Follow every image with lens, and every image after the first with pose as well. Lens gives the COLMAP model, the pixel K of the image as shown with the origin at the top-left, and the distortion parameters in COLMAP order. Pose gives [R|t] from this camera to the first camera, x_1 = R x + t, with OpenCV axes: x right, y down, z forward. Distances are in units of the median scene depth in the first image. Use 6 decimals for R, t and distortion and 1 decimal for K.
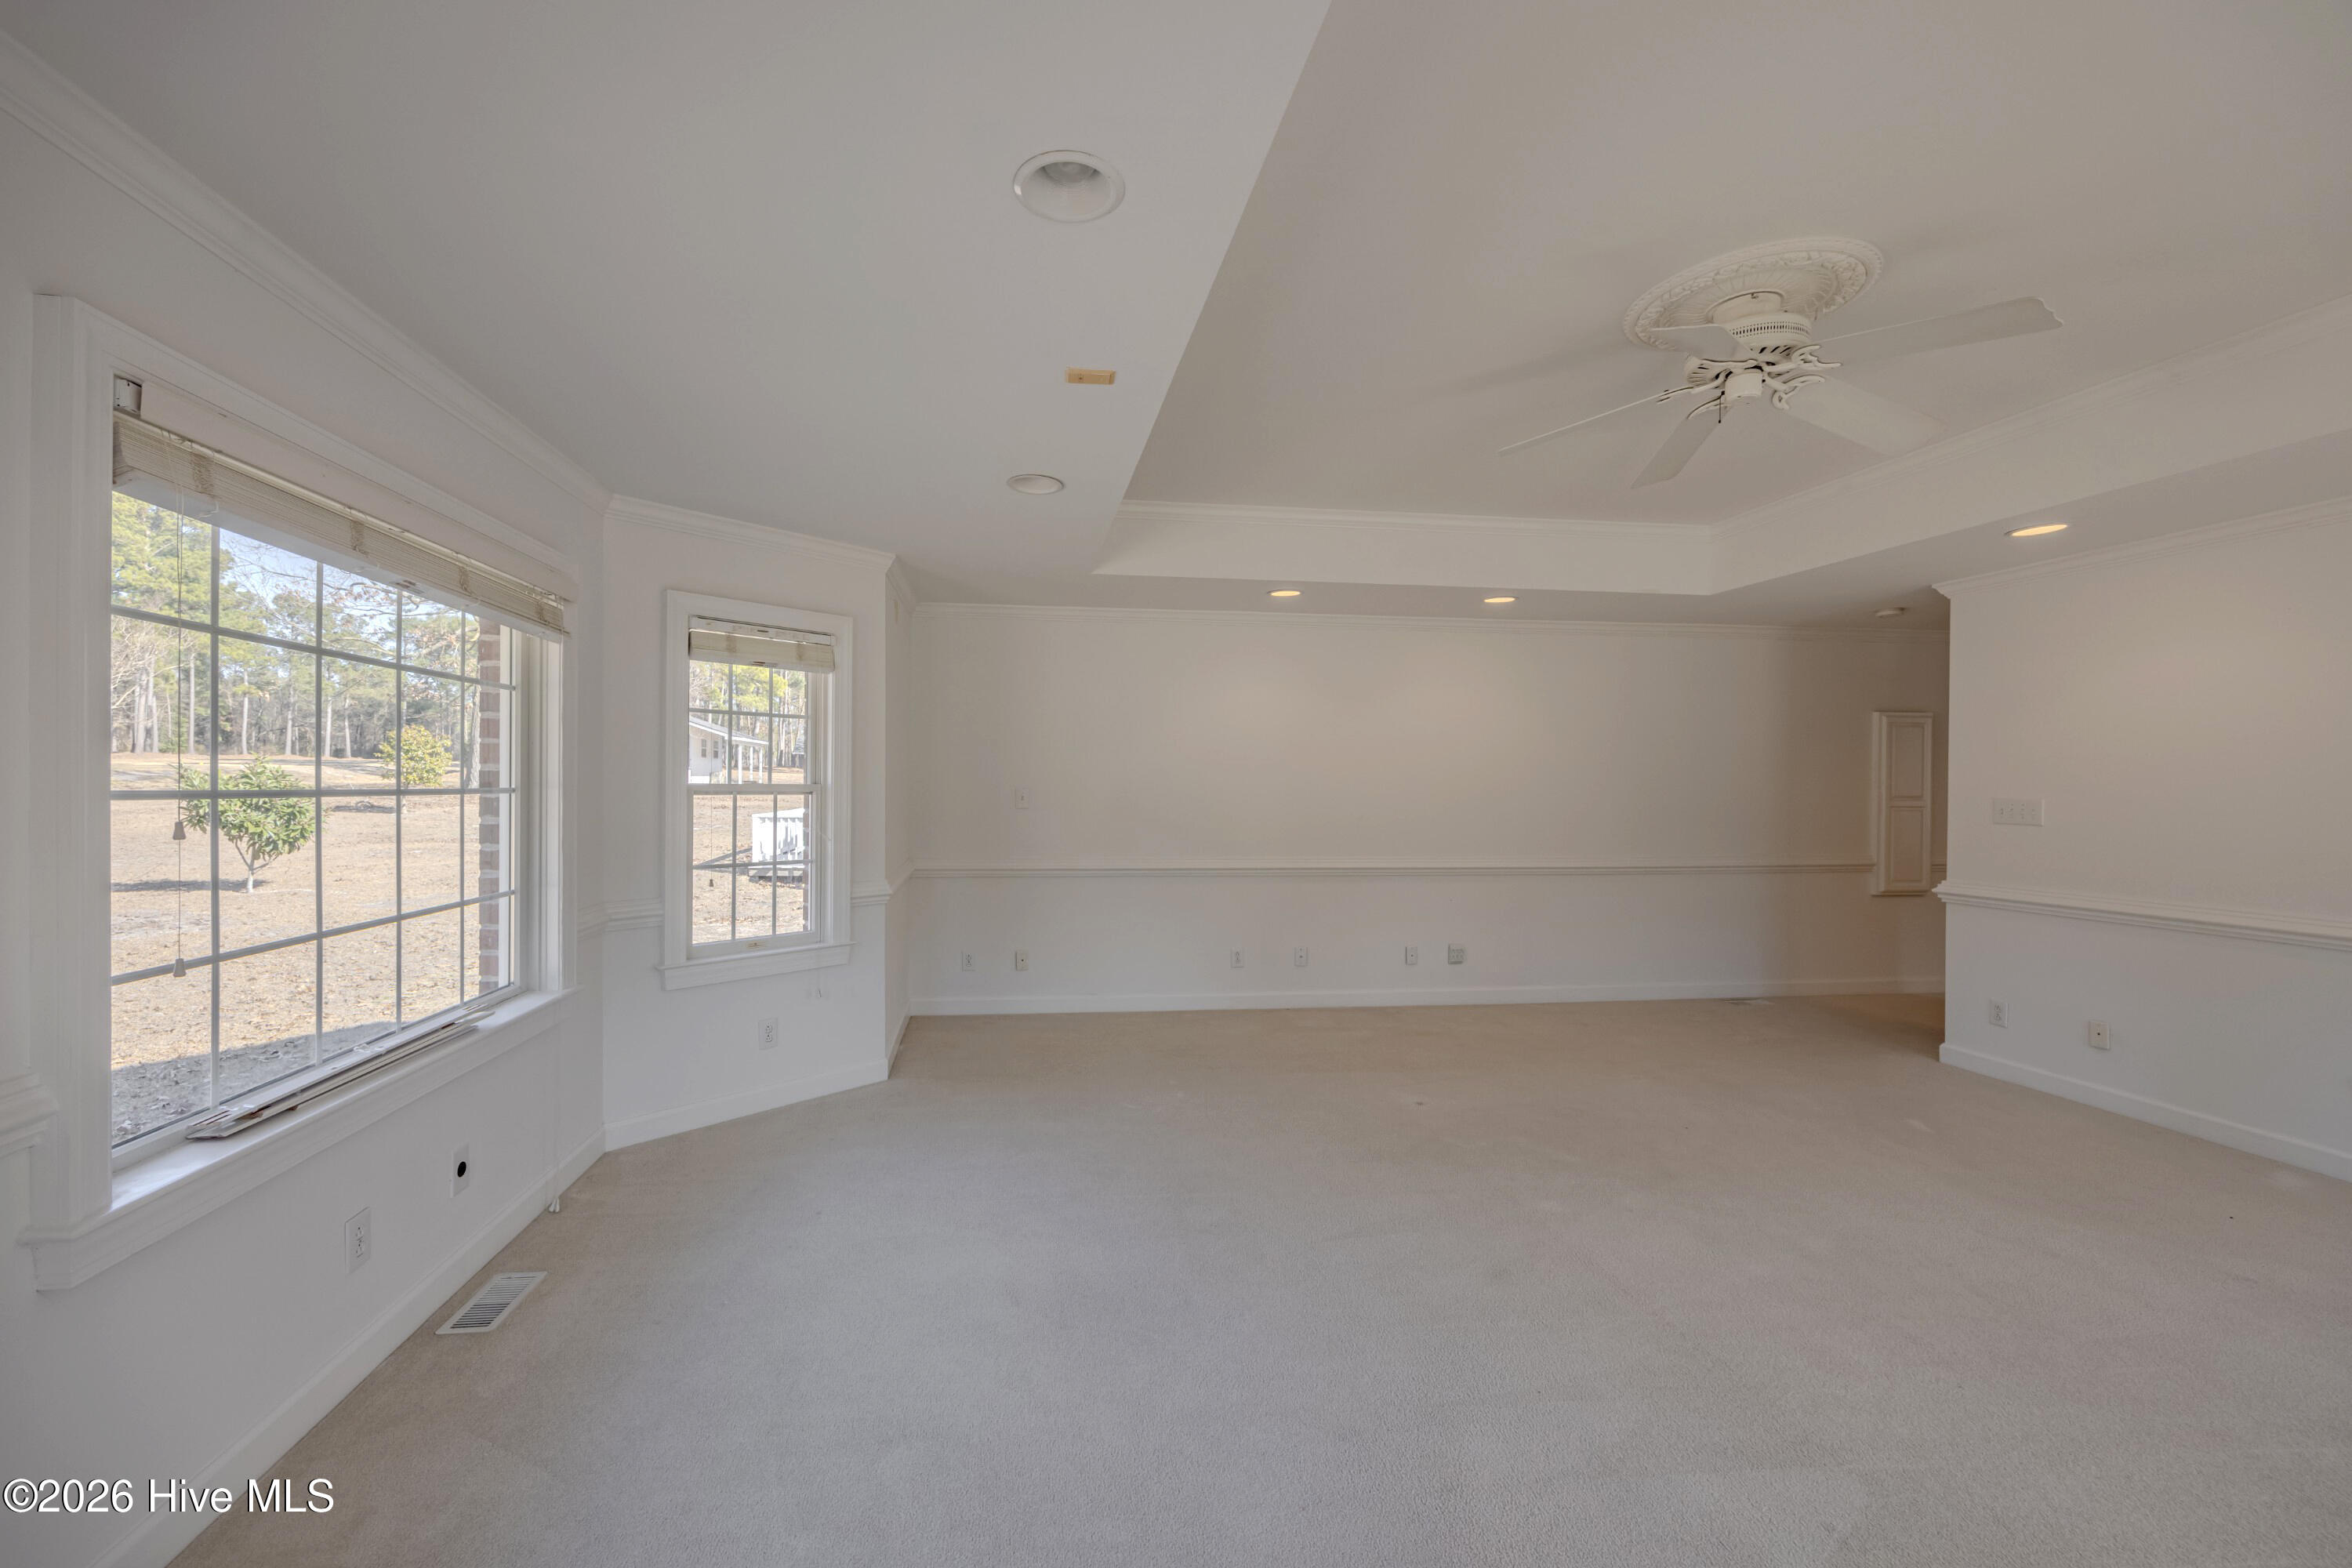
lens RADIAL K [[920.1, 0, 1176.0], [0, 920.1, 784.0], [0, 0, 1]] dist [0.013521, 0.000024]
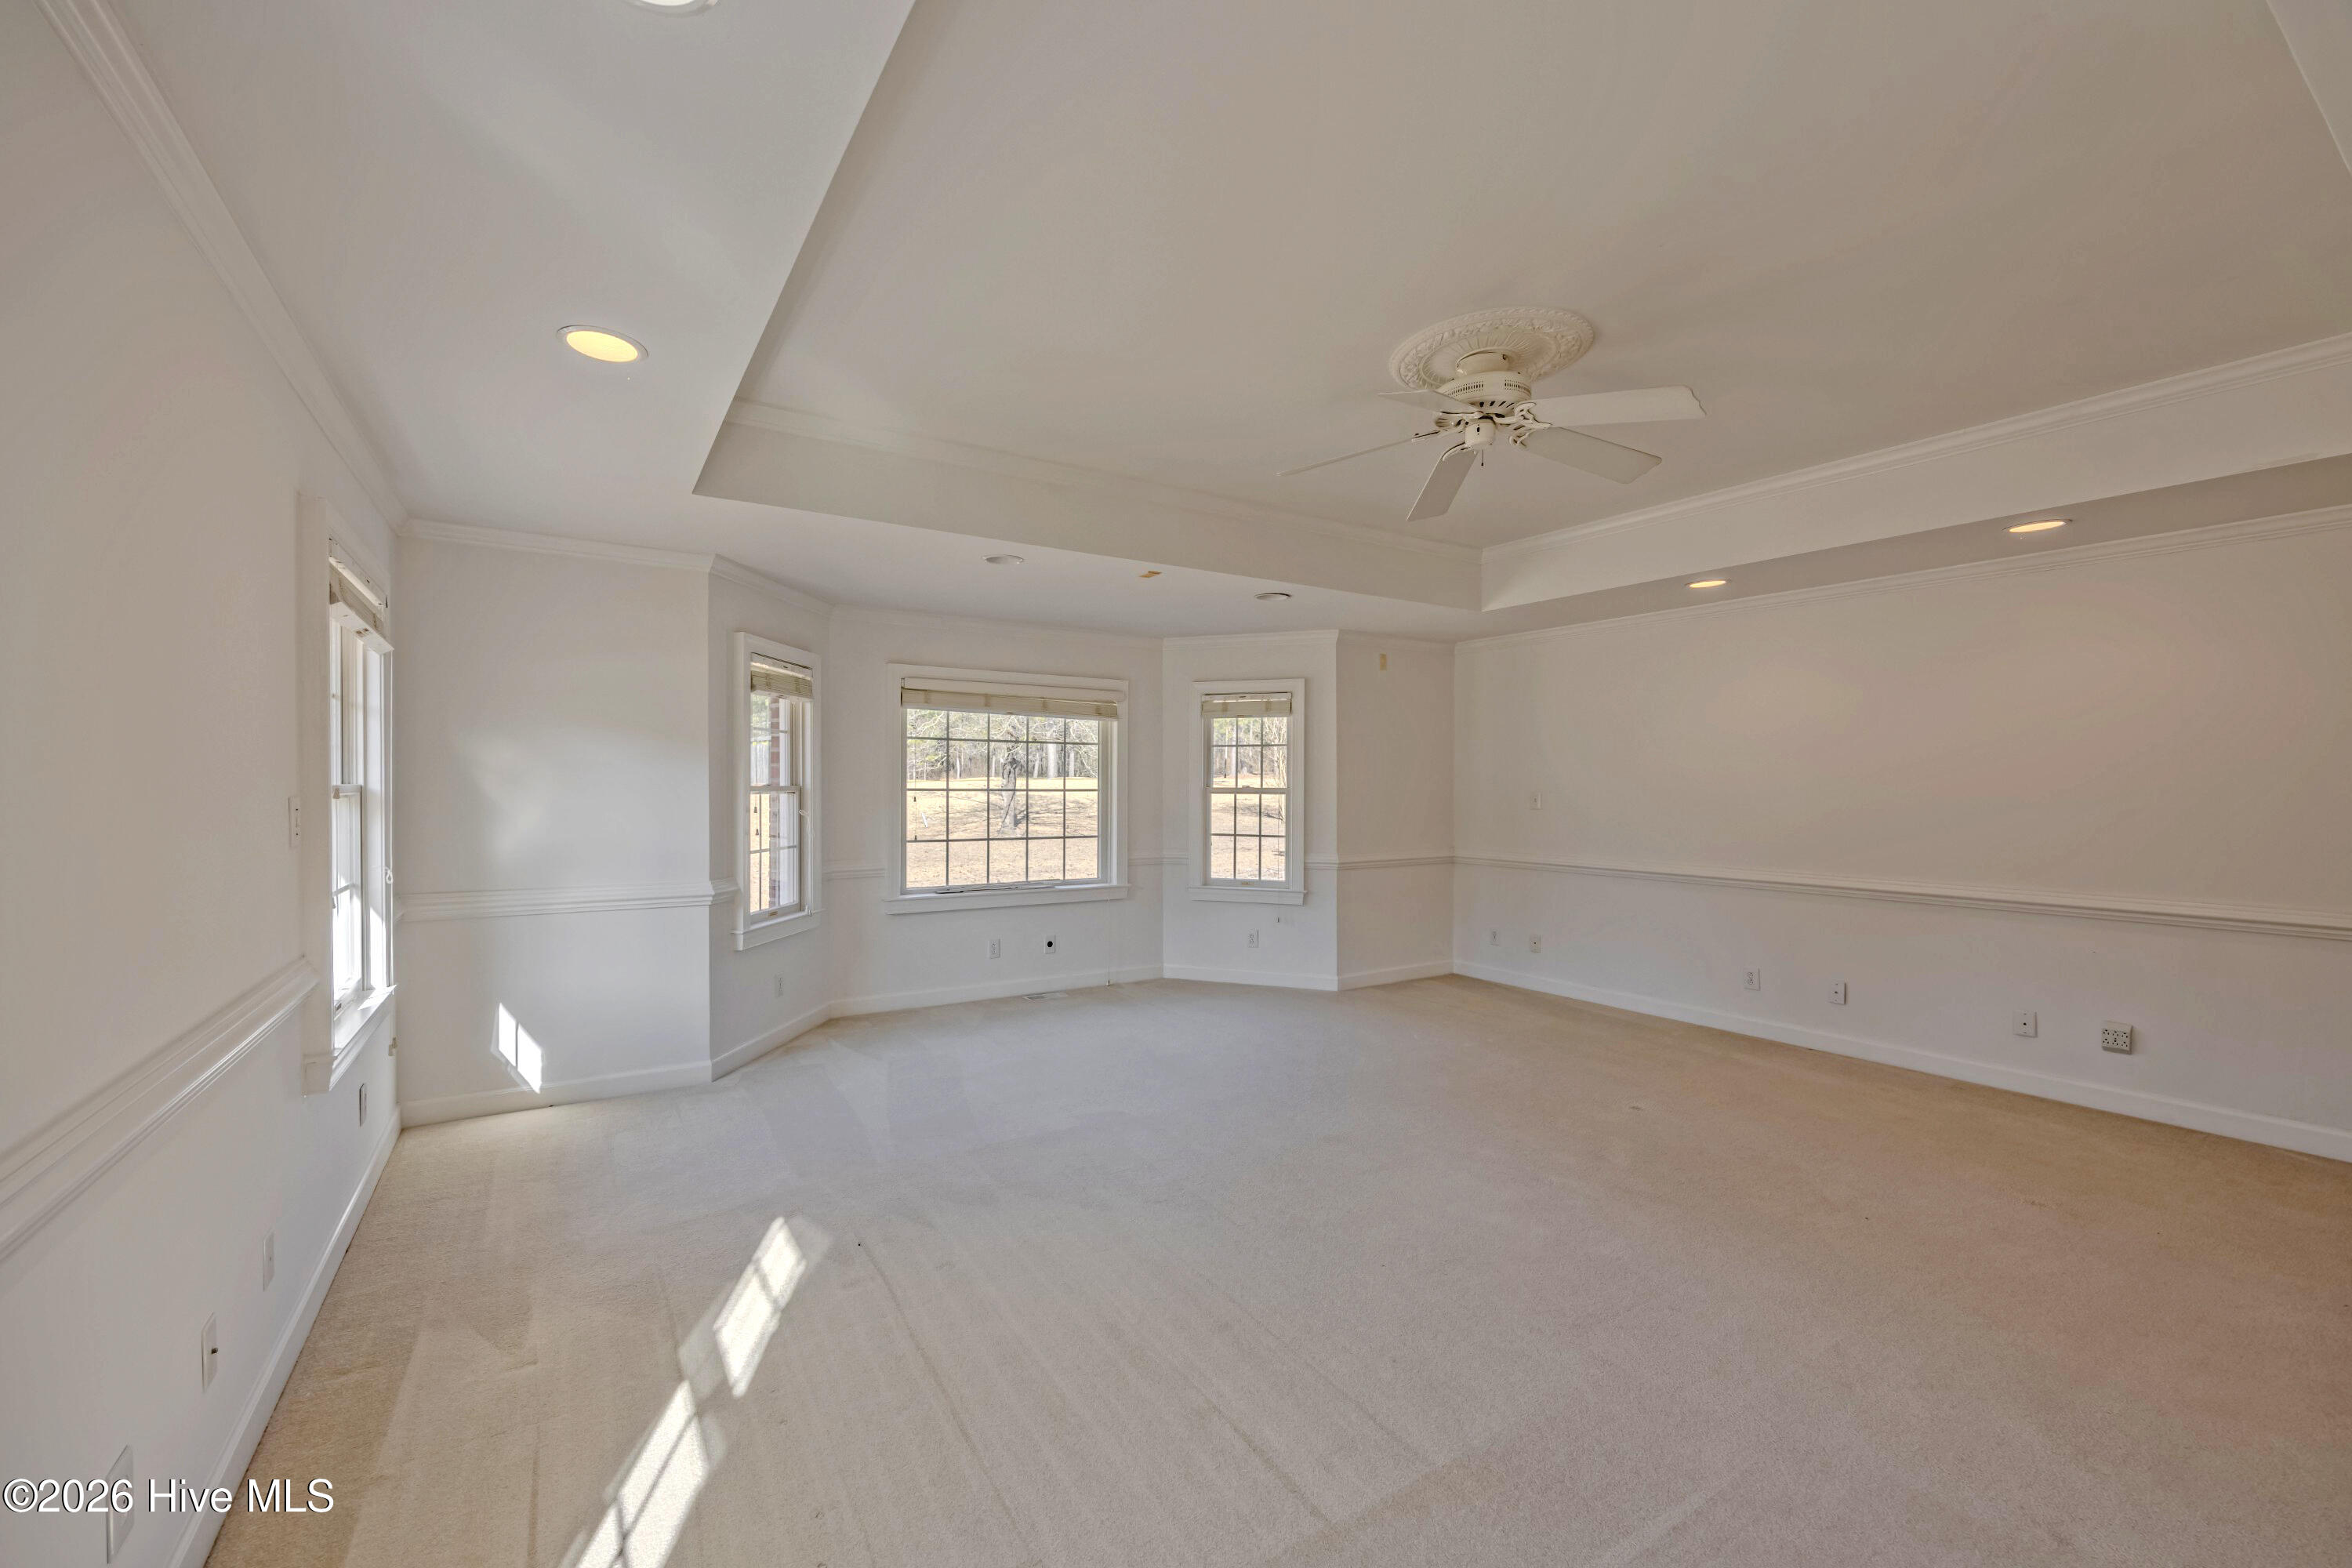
lens RADIAL K [[958.0, 0, 1176.0], [0, 958.0, 784.0], [0, 0, 1]] dist [-0.000101, 0.000008]
pose [[0.439439, -0.009125, -0.898226, 0.948951], [-0.001234, 0.999941, -0.010762, 0.010997], [0.898271, 0.005838, 0.439402, 0.107629]]
